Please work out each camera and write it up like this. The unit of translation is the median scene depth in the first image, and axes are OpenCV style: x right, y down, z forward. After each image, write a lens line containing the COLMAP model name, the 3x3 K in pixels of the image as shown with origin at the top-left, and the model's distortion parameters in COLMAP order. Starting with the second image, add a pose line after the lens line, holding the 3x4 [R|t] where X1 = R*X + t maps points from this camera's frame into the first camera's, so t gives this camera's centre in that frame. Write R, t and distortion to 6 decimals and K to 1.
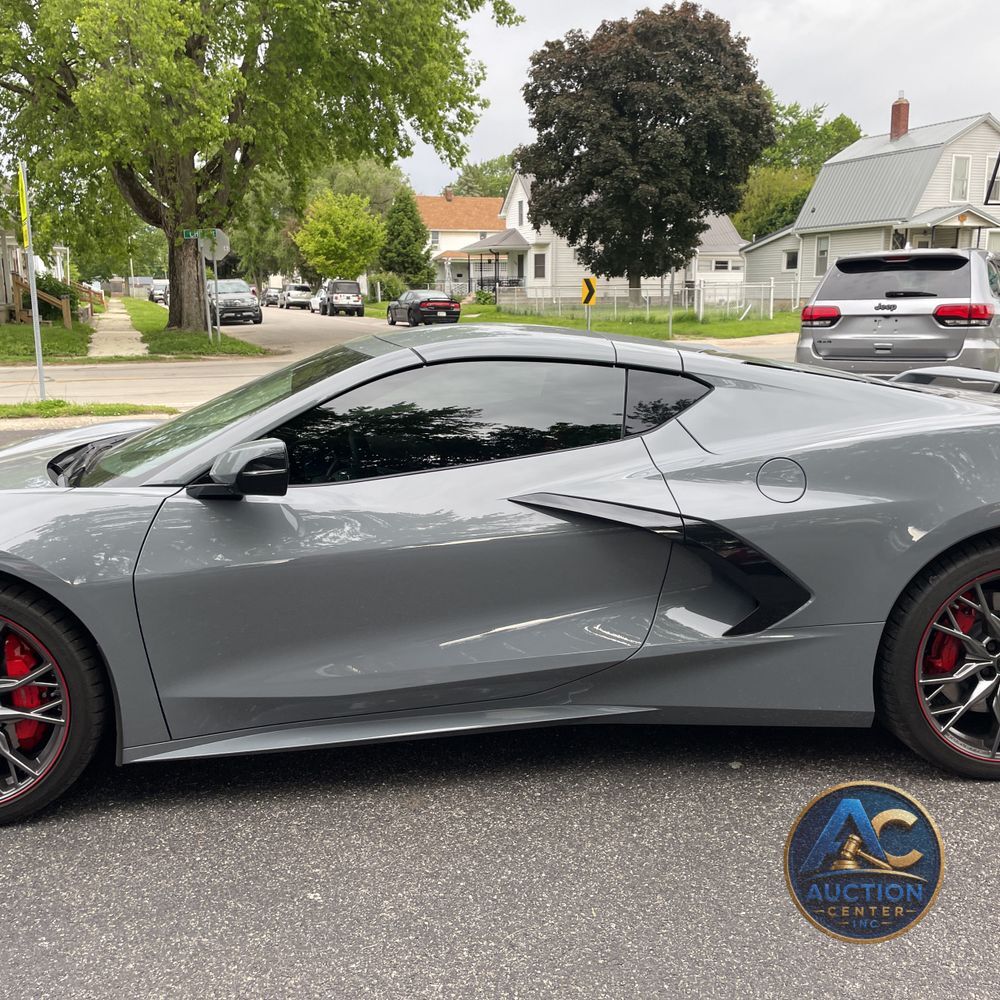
lens RADIAL K [[1024.1, 0, 483.9], [0, 1024.1, 505.9], [0, 0, 1]] dist [0.020378, 0.000000]
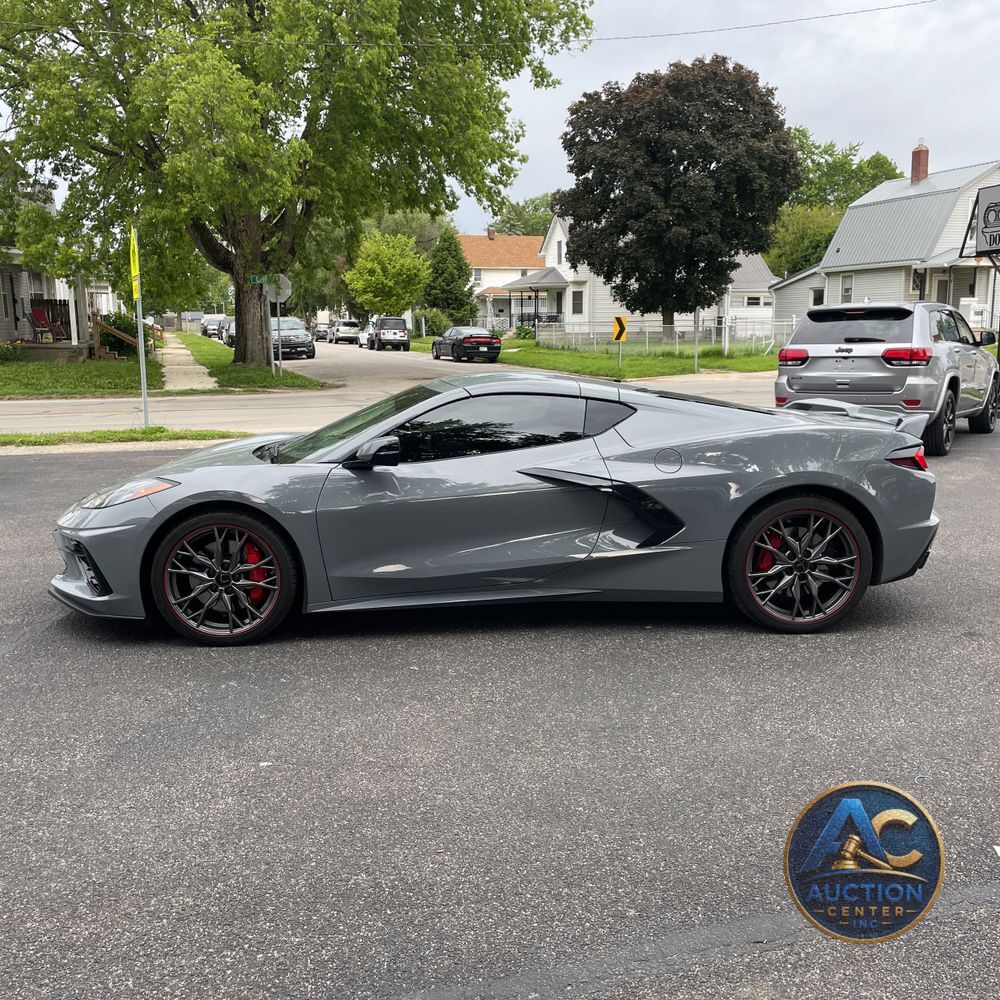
lens RADIAL K [[1024.1, 0, 493.8], [0, 1024.1, 496.4], [0, 0, 1]] dist [0.020378, 0.000000]
pose [[0.999525, 0.002980, -0.030680, 0.002945], [-0.004197, 0.999204, -0.039663, 0.008289], [0.030538, 0.039773, 0.998742, -0.060865]]
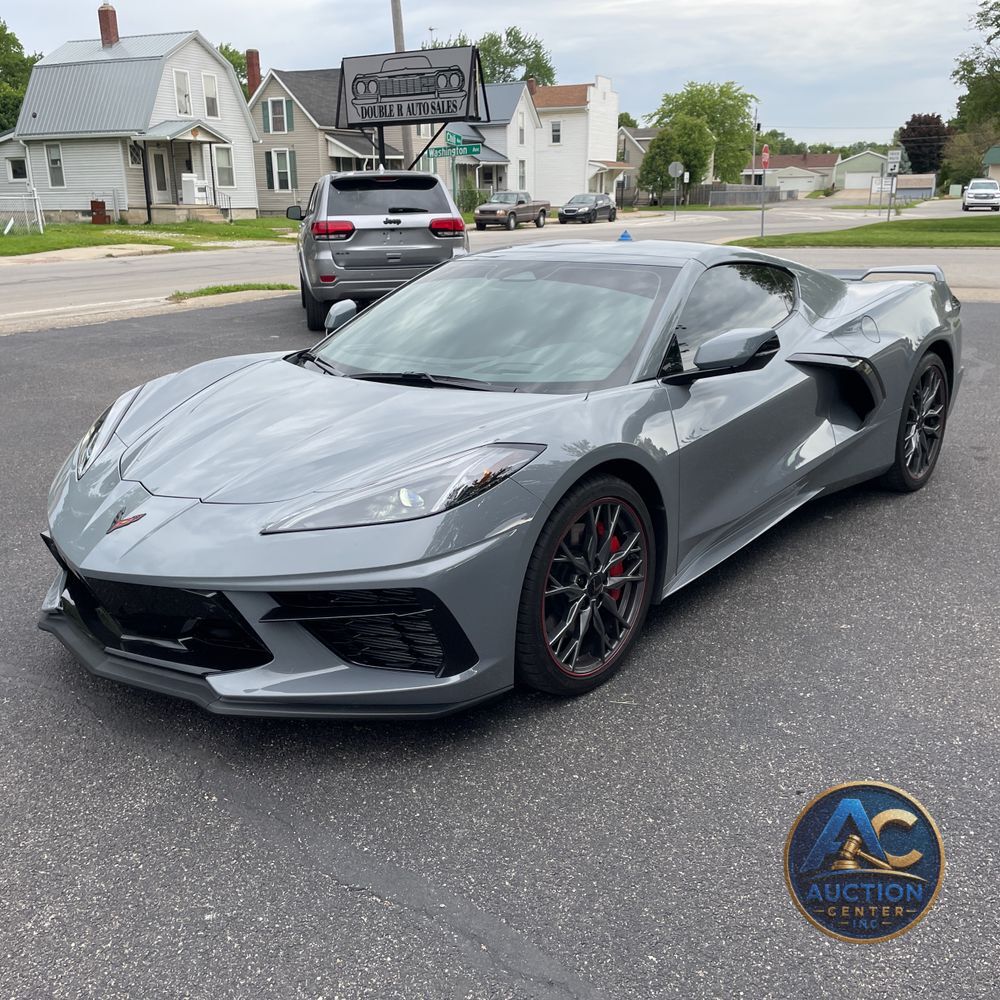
lens RADIAL K [[1024.1, 0, 524.3], [0, 1024.1, 501.3], [0, 0, 1]] dist [0.020378, 0.000000]
pose [[0.705685, -0.195982, 0.680882, -0.094538], [0.143018, 0.980603, 0.134025, -0.004409], [-0.693941, 0.002799, 0.720026, 0.015713]]
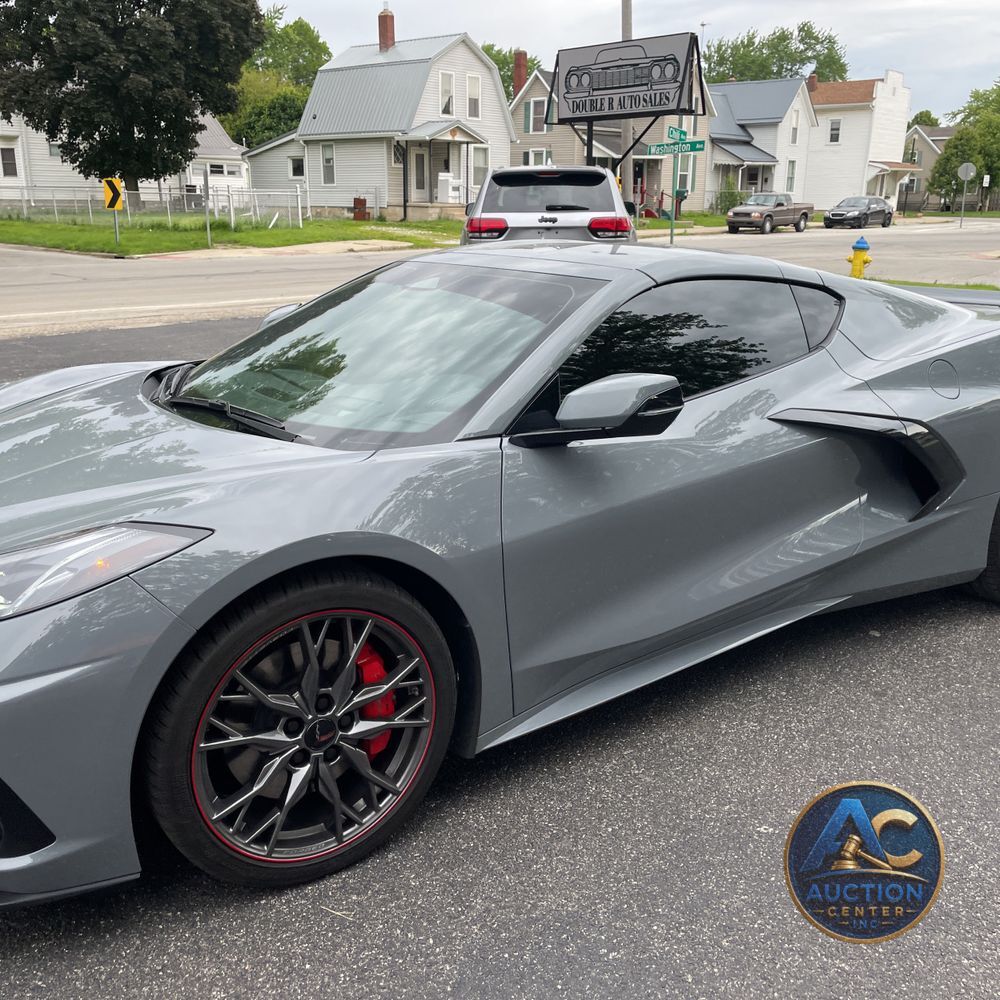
lens RADIAL K [[1024.1, 0, 501.7], [0, 1024.1, 508.2], [0, 0, 1]] dist [0.020378, 0.000000]
pose [[0.872635, -0.124672, 0.472192, -0.052353], [0.082676, 0.990624, 0.108763, -0.003775], [-0.481324, -0.055871, 0.874760, 0.016834]]
